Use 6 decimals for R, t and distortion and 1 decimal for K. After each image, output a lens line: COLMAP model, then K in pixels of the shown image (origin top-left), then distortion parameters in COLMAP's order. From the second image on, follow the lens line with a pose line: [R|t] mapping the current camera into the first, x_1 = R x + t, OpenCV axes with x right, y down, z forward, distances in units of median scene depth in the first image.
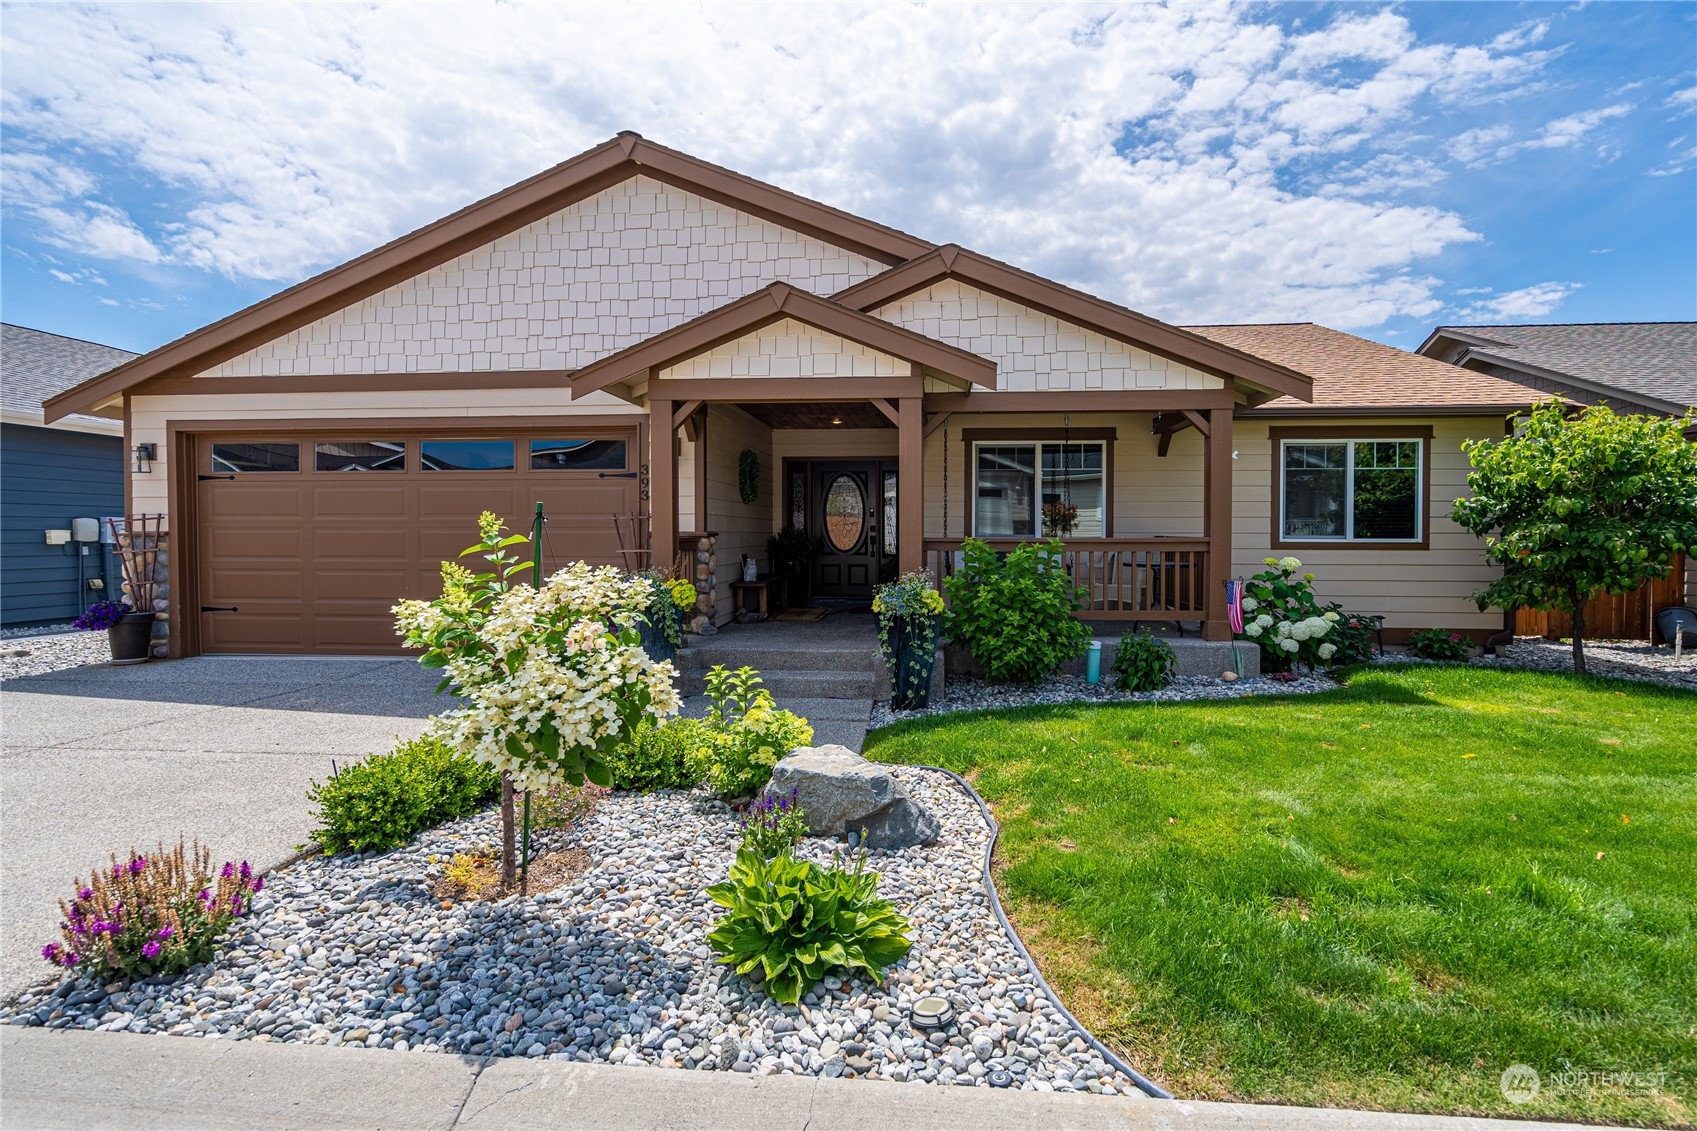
lens RADIAL K [[794.0, 0, 851.6], [0, 794.0, 556.8], [0, 0, 1]] dist [-0.000669, -0.000110]
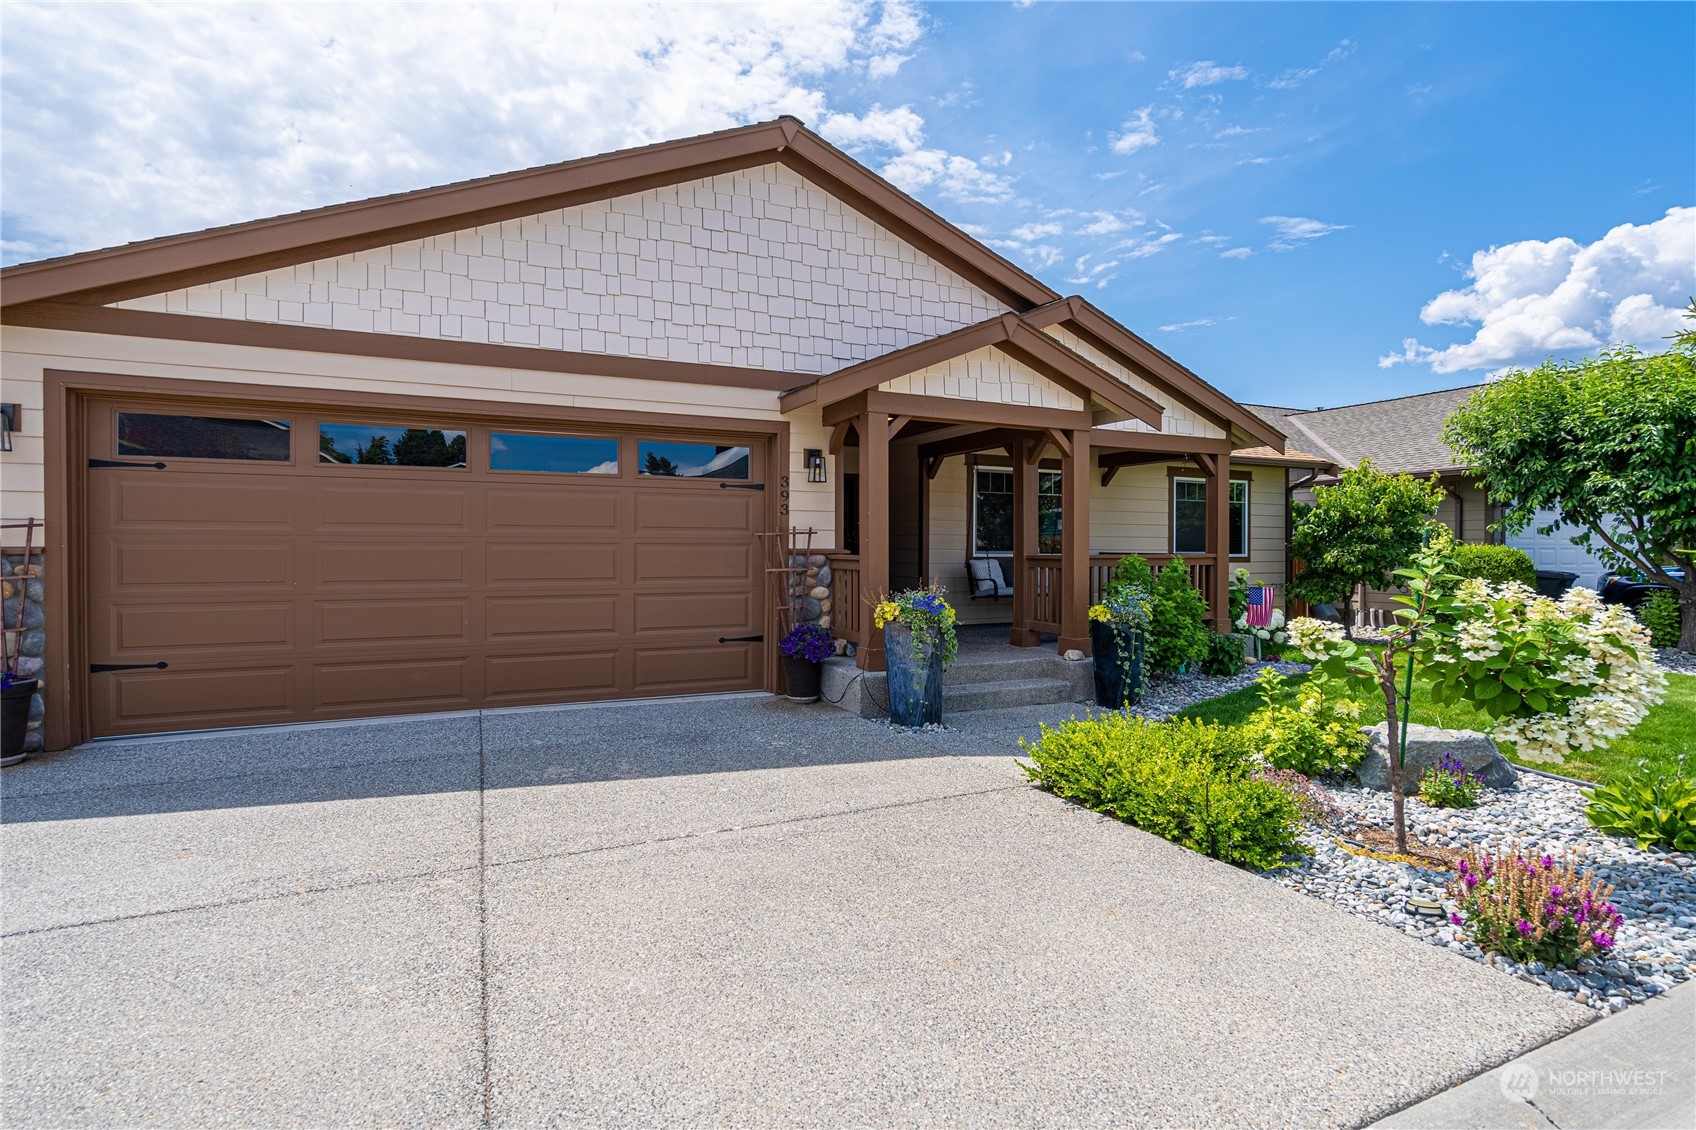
lens RADIAL K [[809.4, 0, 819.8], [0, 809.4, 563.3], [0, 0, 1]] dist [-0.001919, -0.000418]
pose [[0.871233, -0.007887, 0.490807, -0.674547], [0.011828, 0.999918, -0.004927, -0.009390], [-0.490727, 0.010098, 0.871255, 0.156879]]
